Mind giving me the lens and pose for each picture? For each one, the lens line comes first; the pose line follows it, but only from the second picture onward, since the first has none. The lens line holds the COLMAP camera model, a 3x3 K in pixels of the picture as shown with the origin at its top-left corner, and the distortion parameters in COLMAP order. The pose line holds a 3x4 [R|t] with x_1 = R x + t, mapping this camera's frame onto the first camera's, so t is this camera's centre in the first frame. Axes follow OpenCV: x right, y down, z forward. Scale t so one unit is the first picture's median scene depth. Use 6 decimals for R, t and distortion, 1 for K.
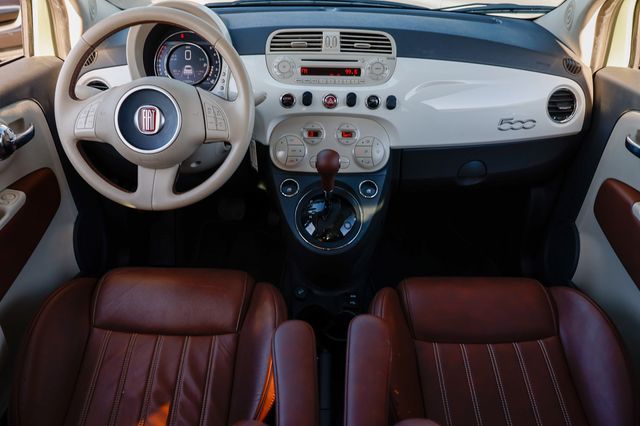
lens RADIAL K [[521.7, 0, 328.2], [0, 521.7, 202.1], [0, 0, 1]] dist [-0.133400, 0.117856]
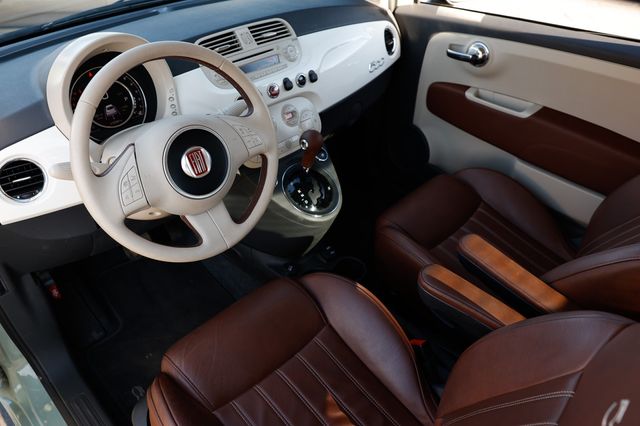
lens RADIAL K [[521.7, 0, 328.2], [0, 521.7, 202.1], [0, 0, 1]] dist [-0.133400, 0.117856]
pose [[0.688635, -0.429838, 0.583970, -0.634146], [0.378285, 0.900040, 0.216400, -0.173377], [-0.618613, 0.071886, 0.782400, 0.099351]]
